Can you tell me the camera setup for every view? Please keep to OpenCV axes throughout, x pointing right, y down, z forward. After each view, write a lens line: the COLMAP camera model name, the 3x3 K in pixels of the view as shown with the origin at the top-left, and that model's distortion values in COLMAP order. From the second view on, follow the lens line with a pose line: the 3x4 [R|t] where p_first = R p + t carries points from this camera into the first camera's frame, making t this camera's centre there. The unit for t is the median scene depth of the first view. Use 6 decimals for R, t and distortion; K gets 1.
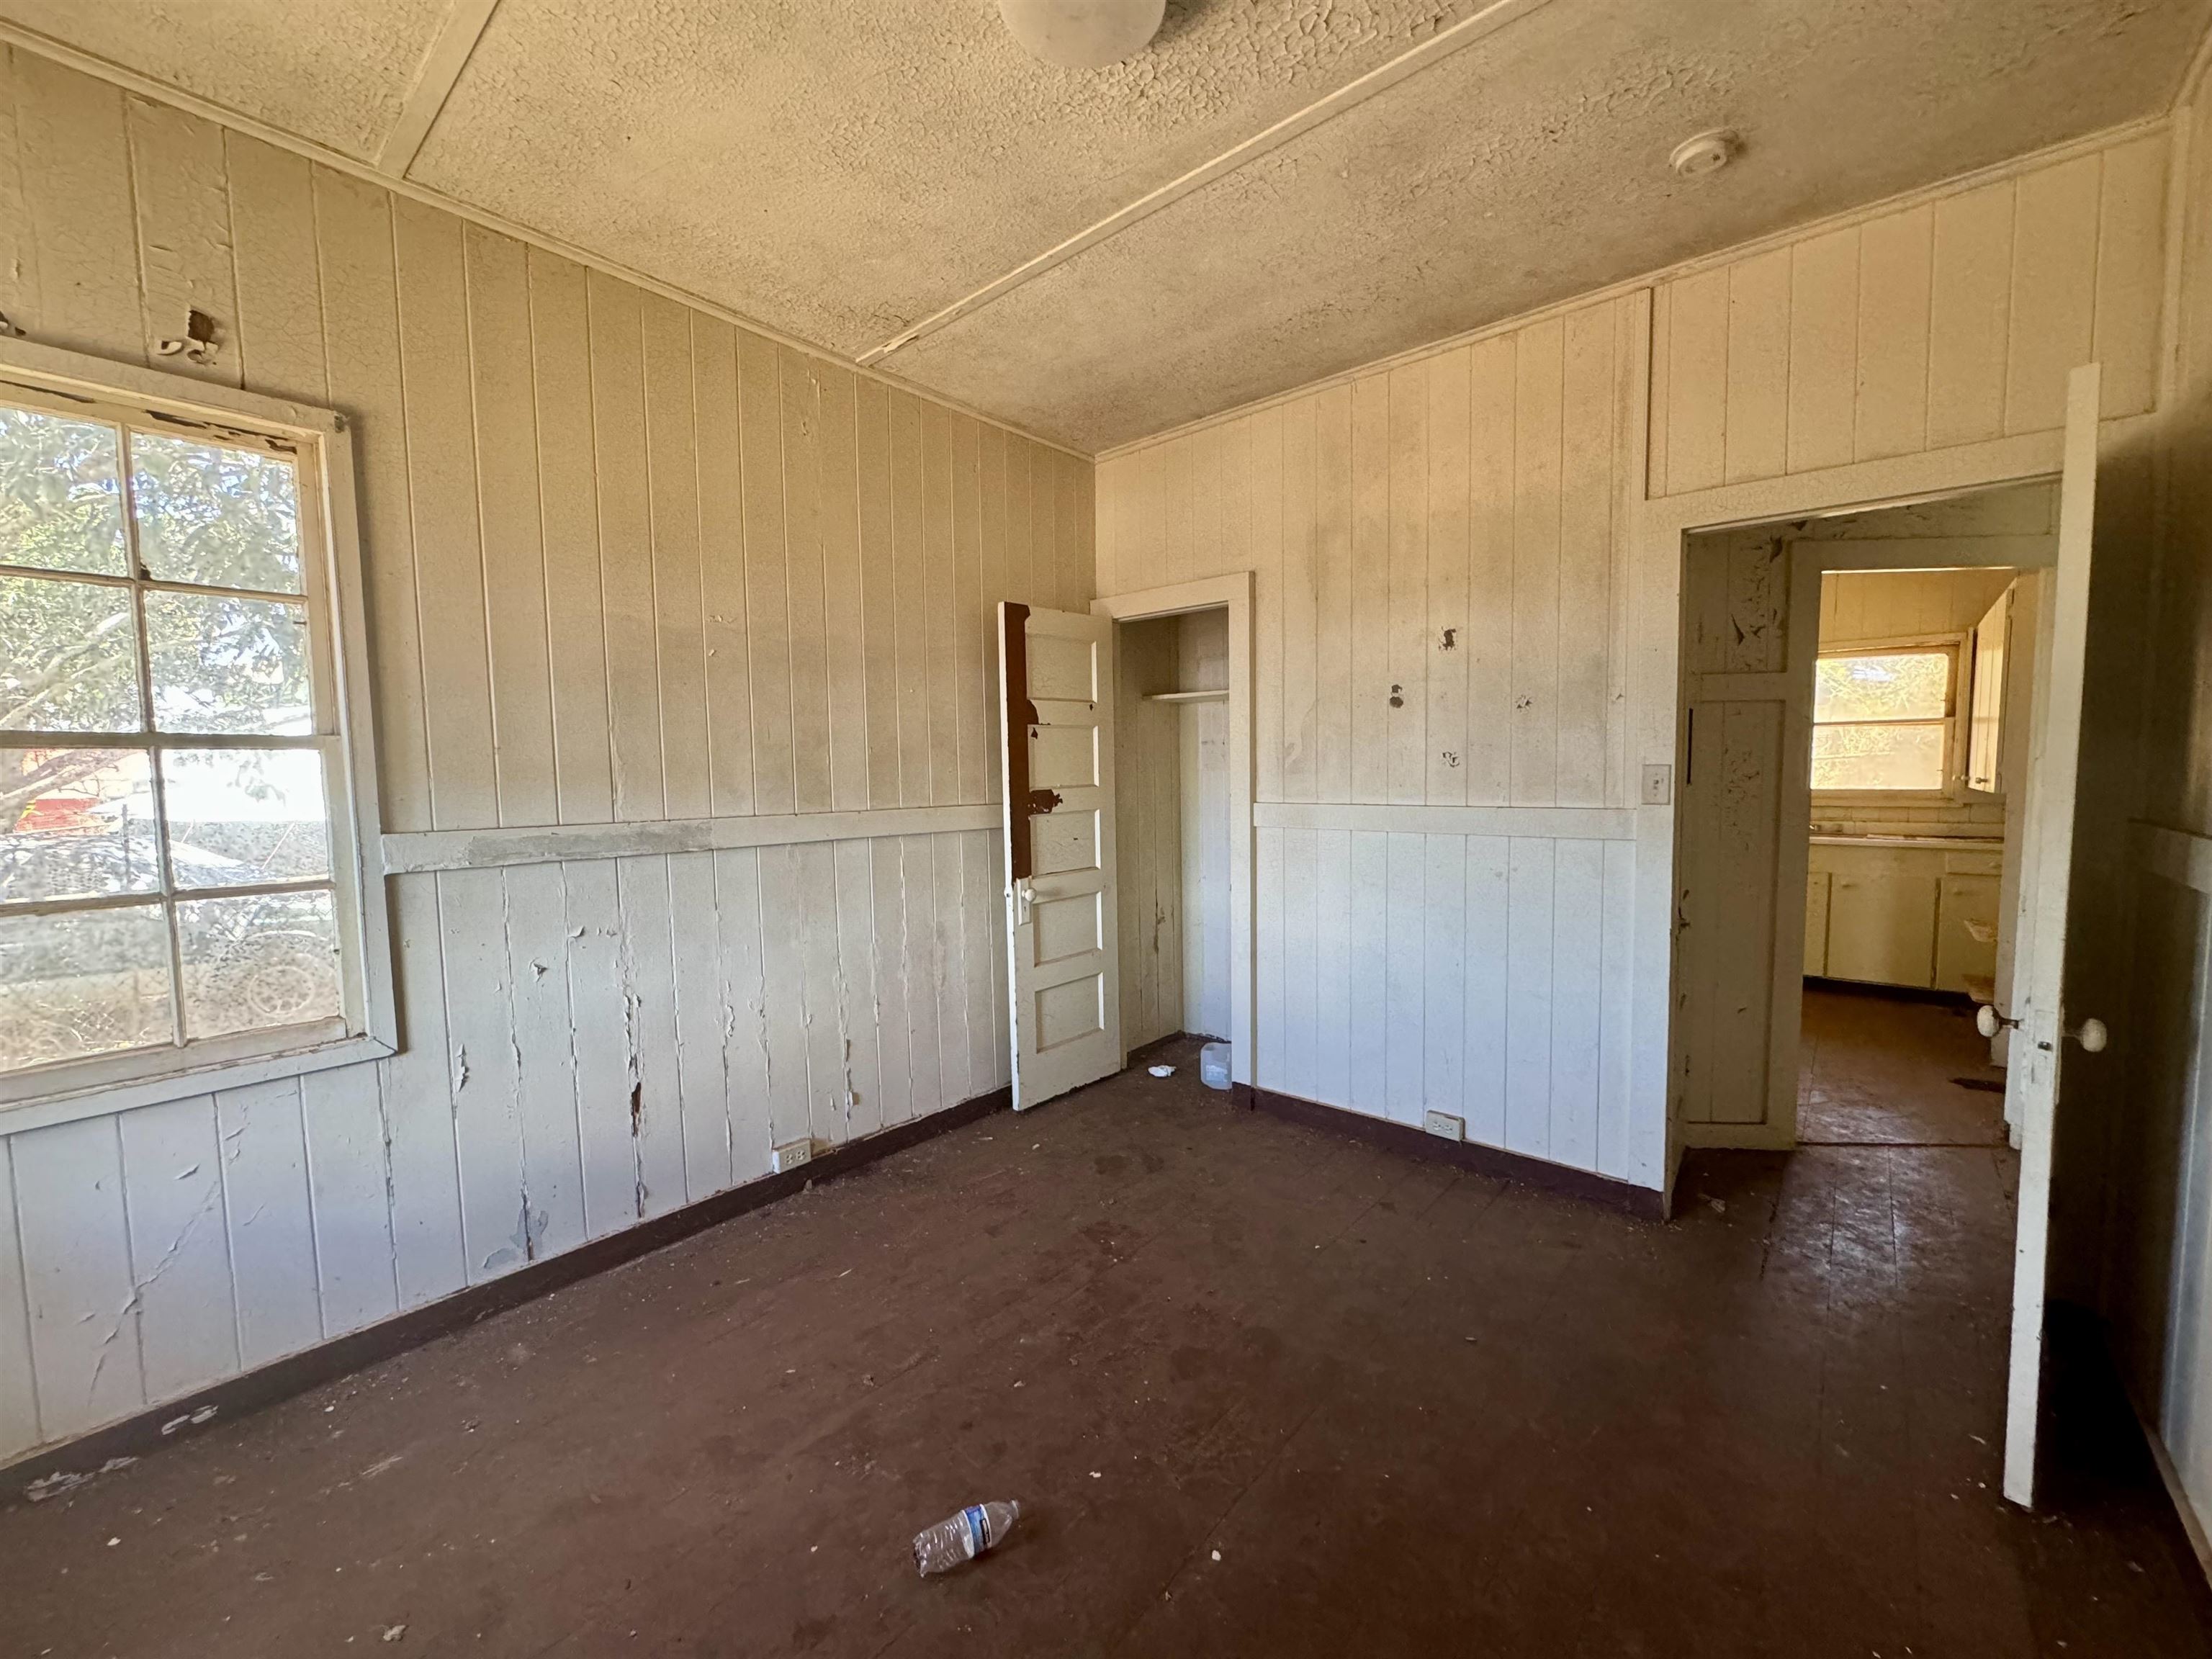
lens RADIAL K [[882.6, 0, 1093.3], [0, 882.6, 817.9], [0, 0, 1]] dist [-0.001556, 0.001269]
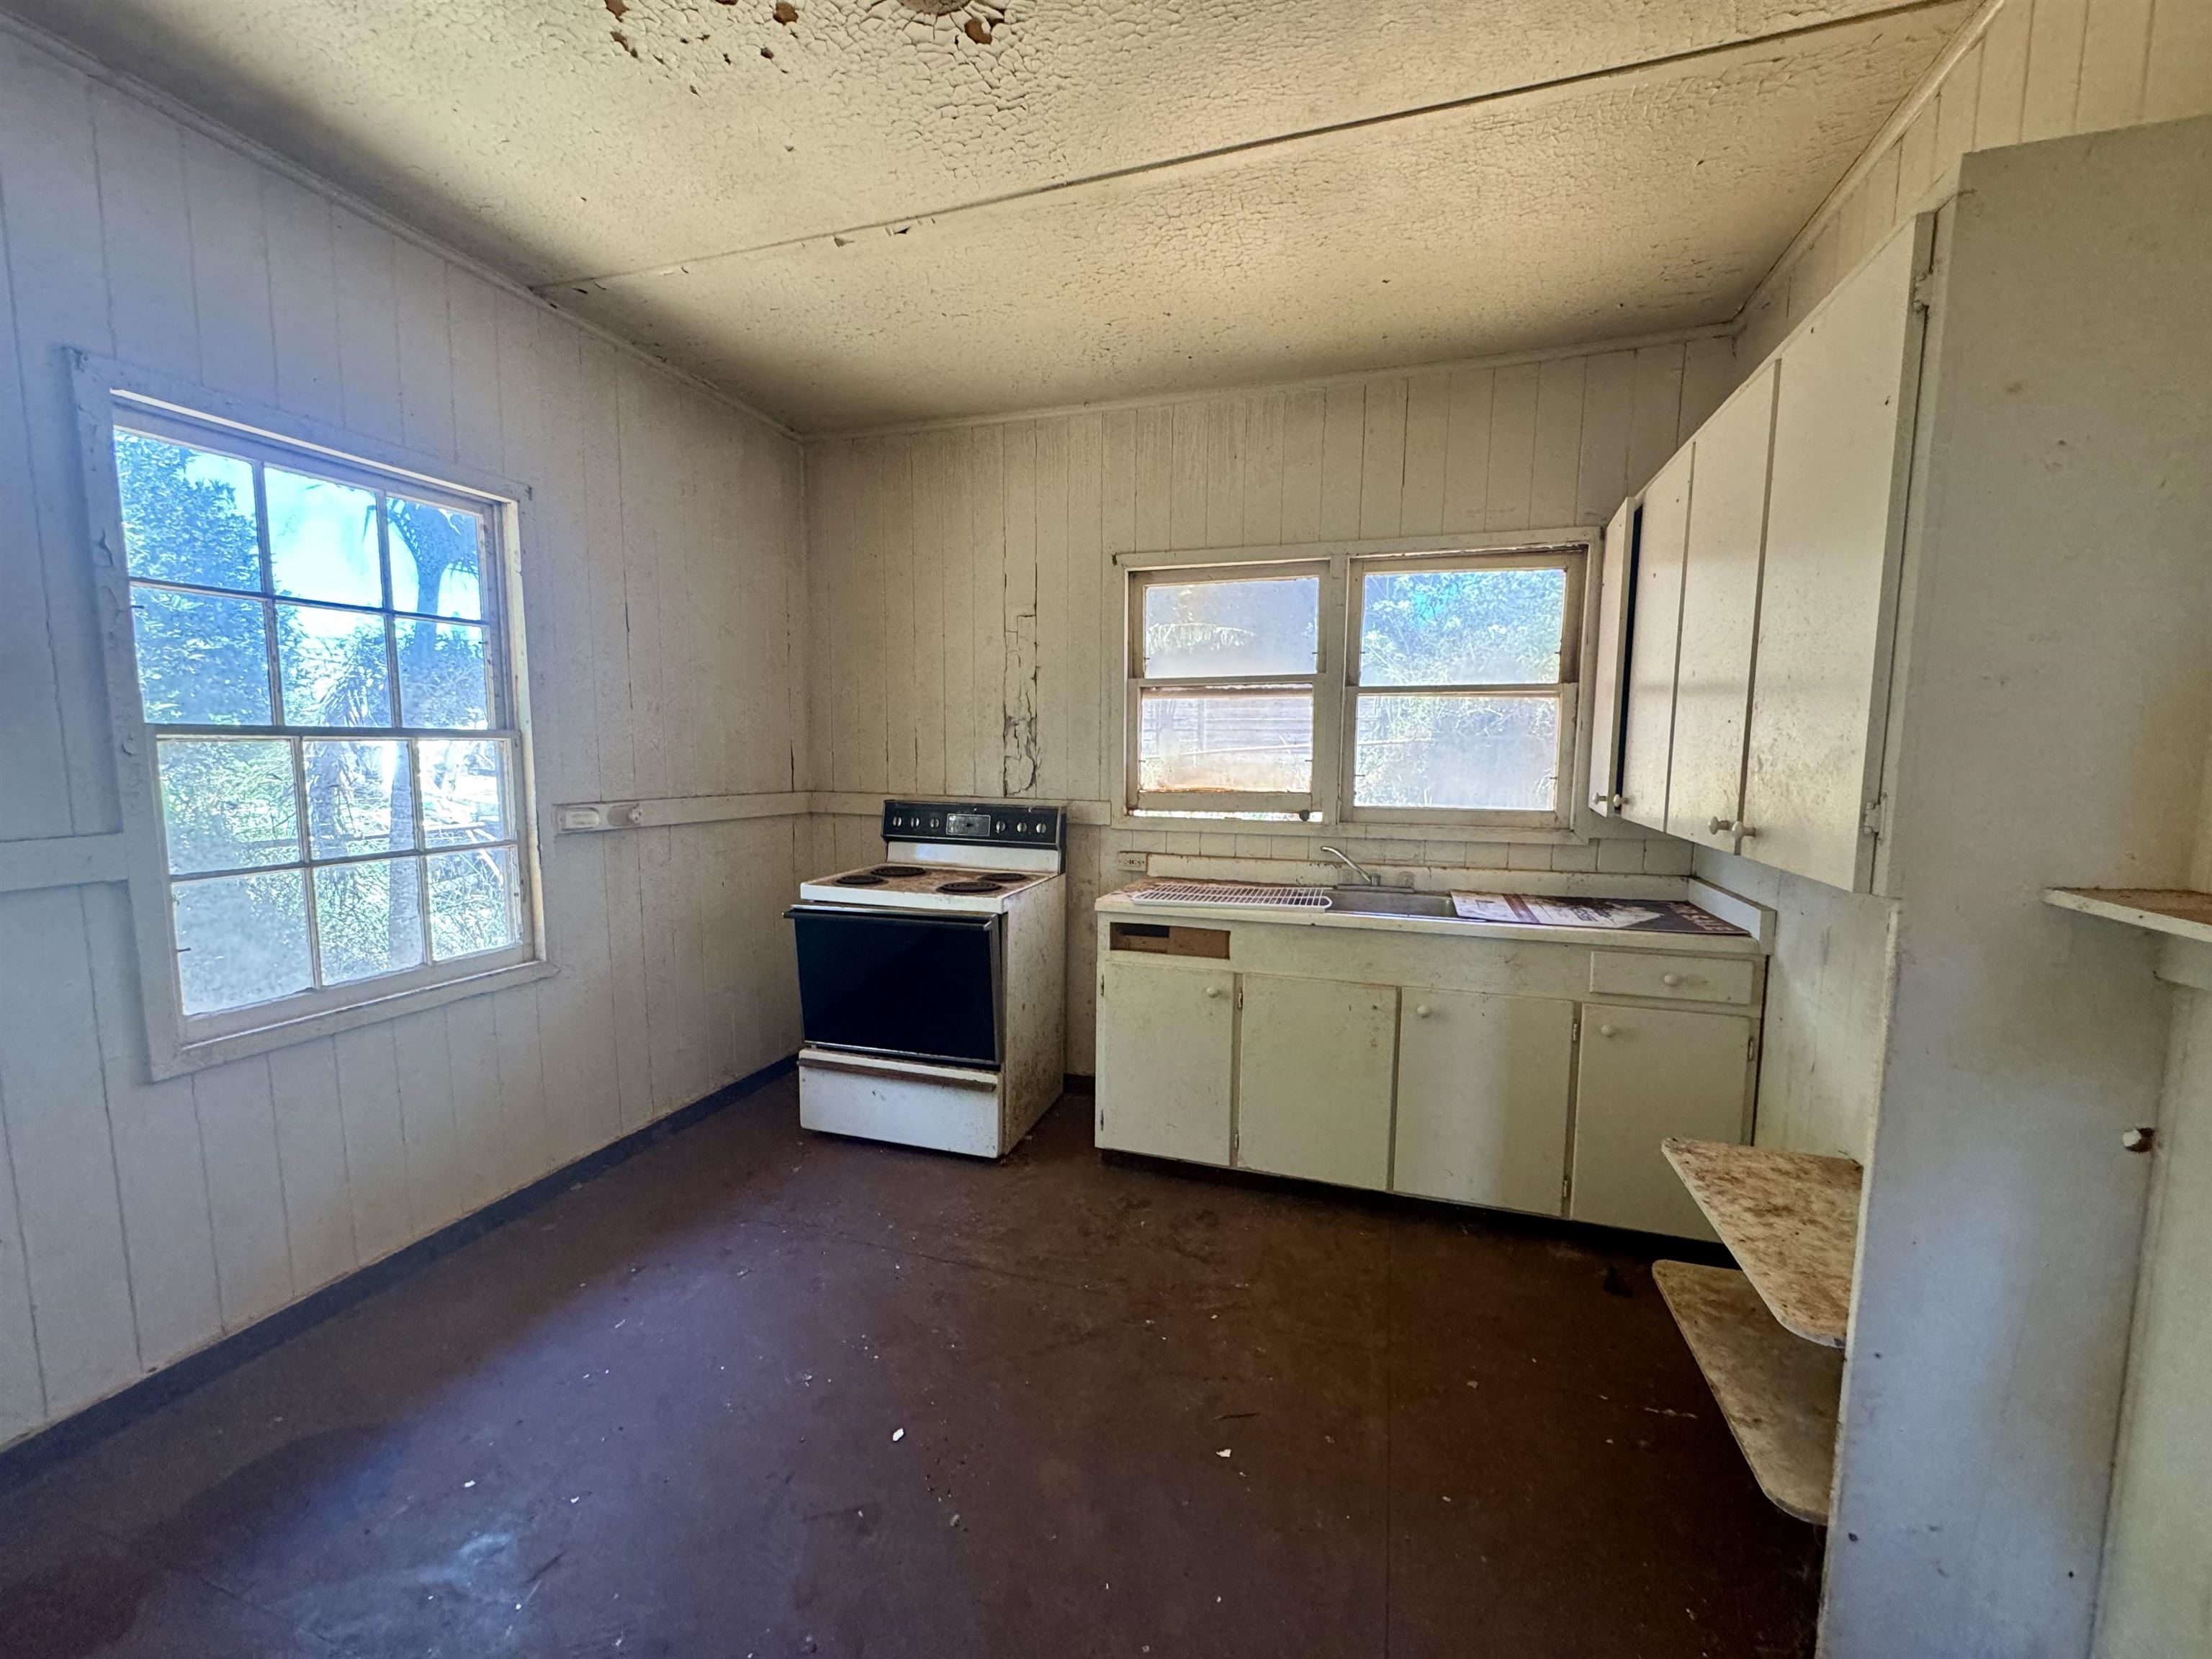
lens RADIAL K [[882.6, 0, 1113.0], [0, 882.6, 837.9], [0, 0, 1]] dist [-0.001556, 0.001269]
pose [[0.921980, -0.030942, 0.385999, 0.487933], [0.018842, 0.999206, 0.035093, -0.041002], [-0.386779, -0.025082, 0.921831, 0.594000]]
